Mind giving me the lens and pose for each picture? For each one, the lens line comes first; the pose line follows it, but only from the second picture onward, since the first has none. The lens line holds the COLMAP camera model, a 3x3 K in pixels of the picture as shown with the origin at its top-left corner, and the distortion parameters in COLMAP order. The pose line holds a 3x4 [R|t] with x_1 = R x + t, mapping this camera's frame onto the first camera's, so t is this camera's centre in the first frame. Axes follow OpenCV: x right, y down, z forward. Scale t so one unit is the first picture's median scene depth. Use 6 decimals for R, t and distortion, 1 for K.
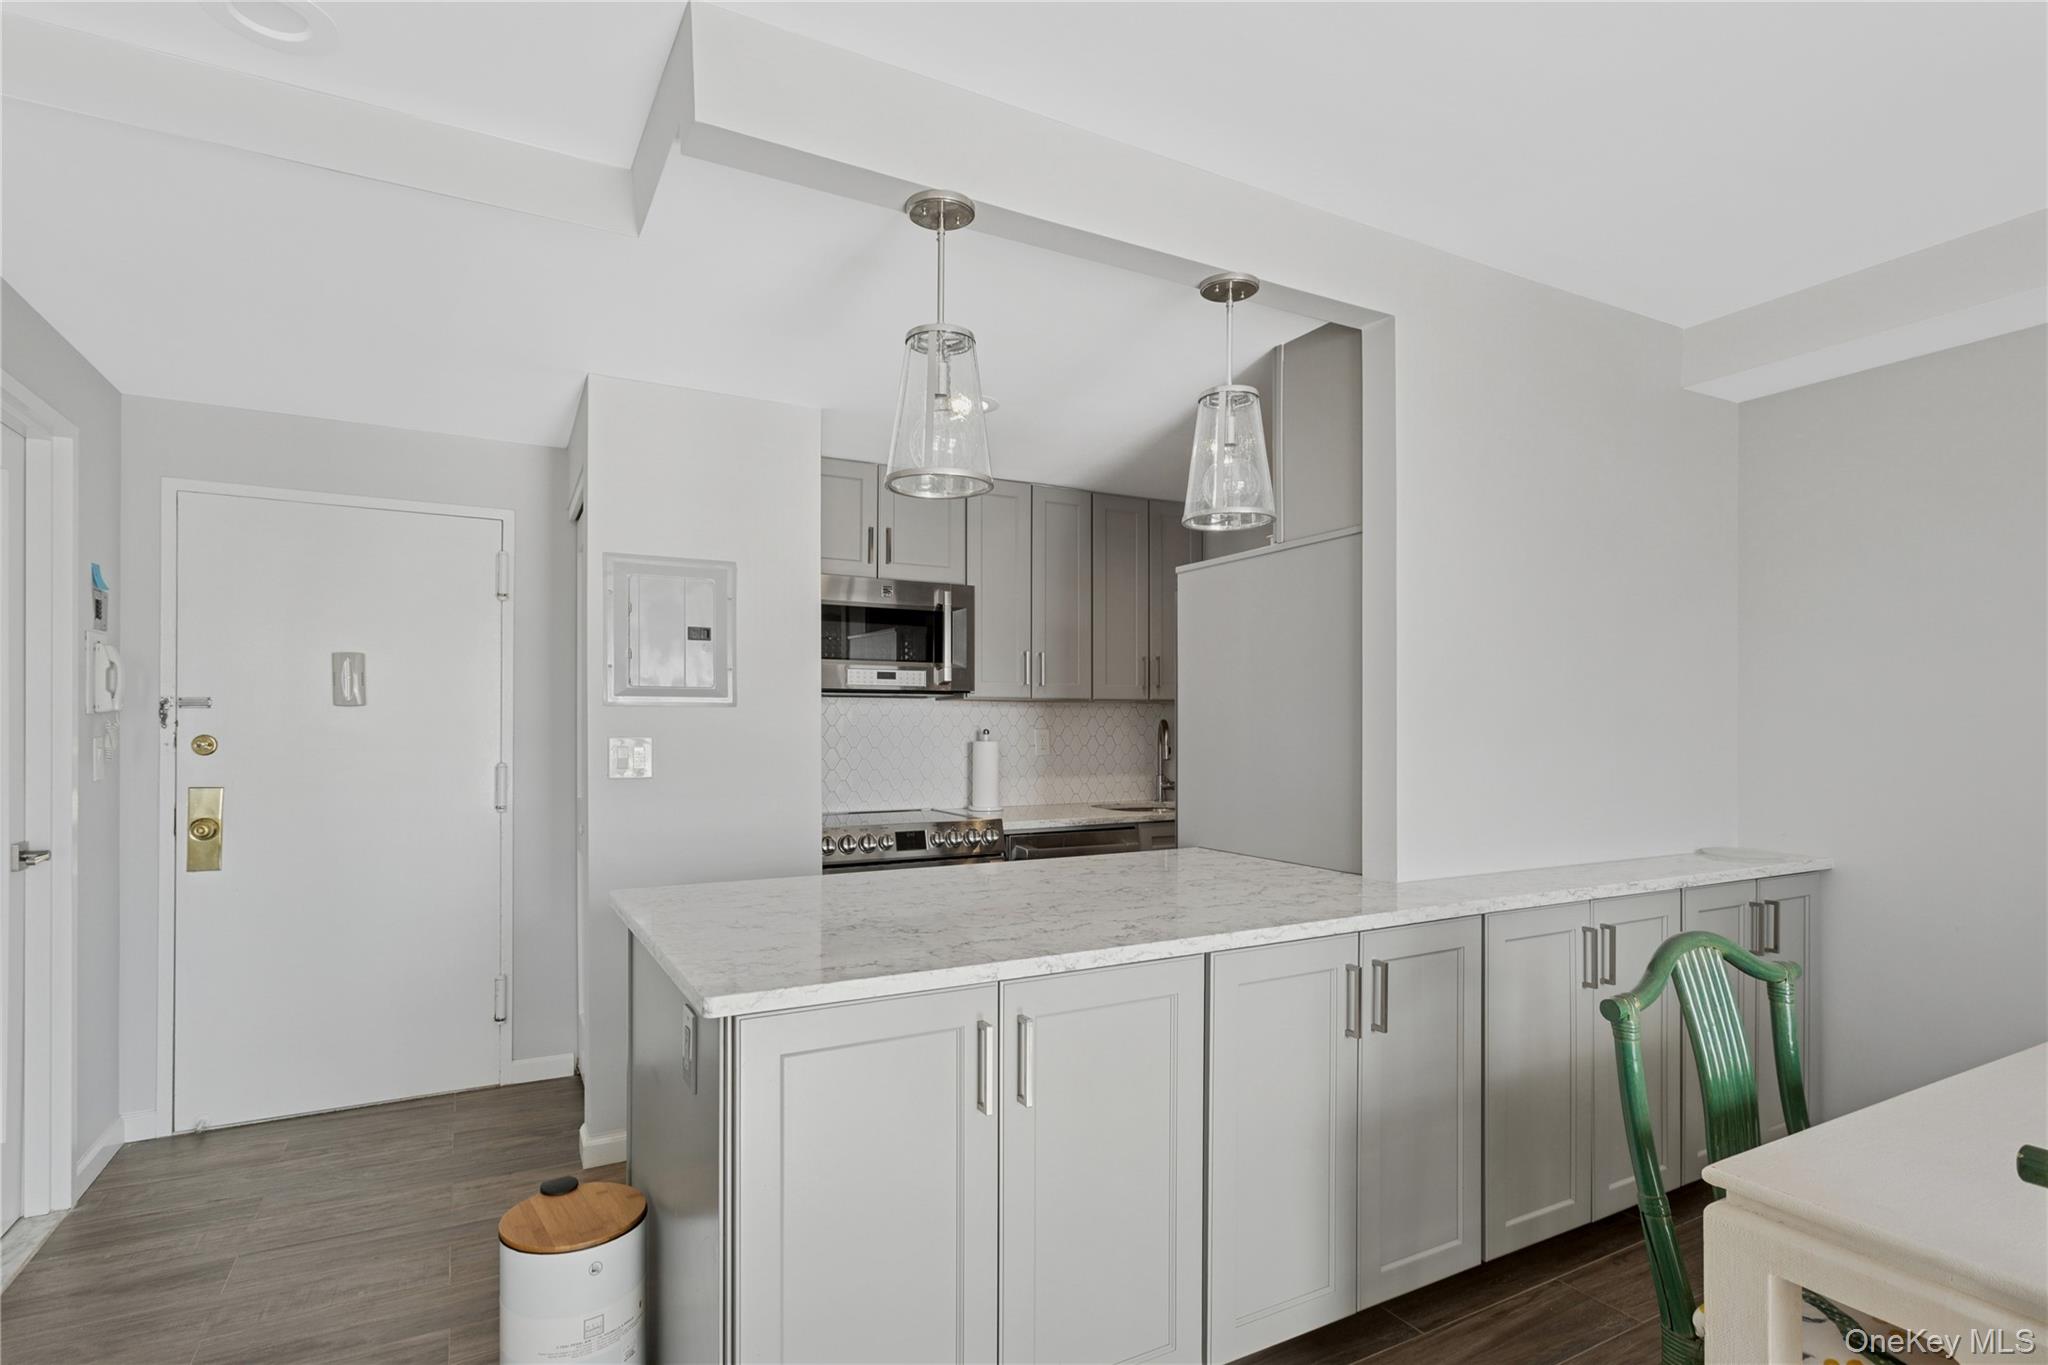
lens RADIAL K [[1016.3, 0, 1016.5], [0, 1016.3, 725.6], [0, 0, 1]] dist [0.000025, 0.000974]
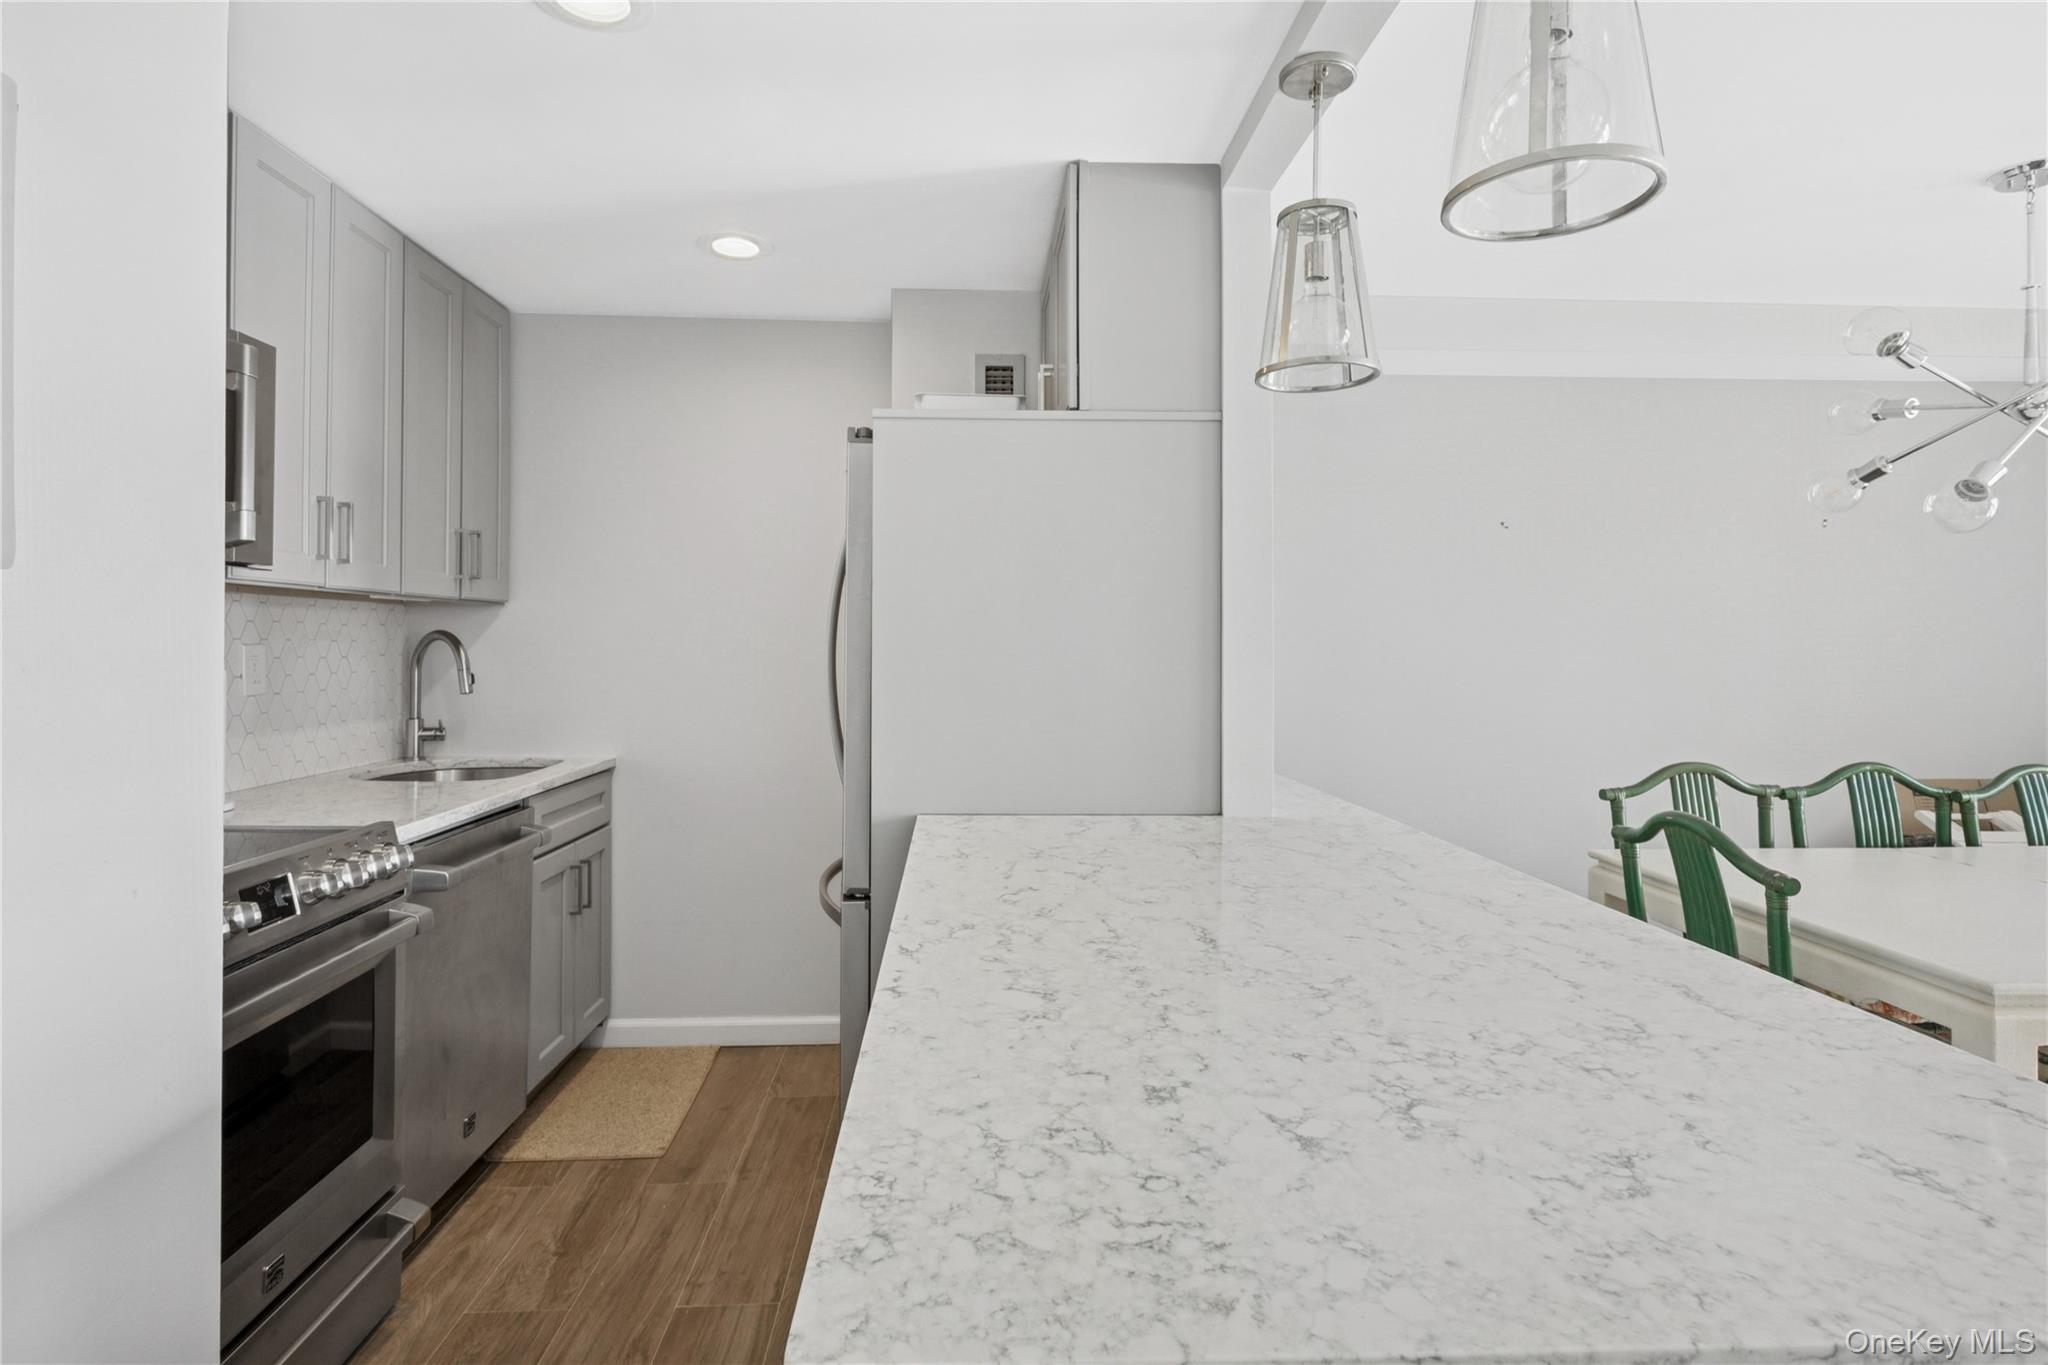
lens RADIAL K [[1024.5, 0, 1004.1], [0, 1024.5, 633.8], [0, 0, 1]] dist [-0.001580, 0.000551]
pose [[0.443770, 0.012243, 0.896057, -0.361918], [-0.004736, 0.999925, -0.011317, 0.002248], [-0.896128, 0.000779, 0.443795, 0.530752]]
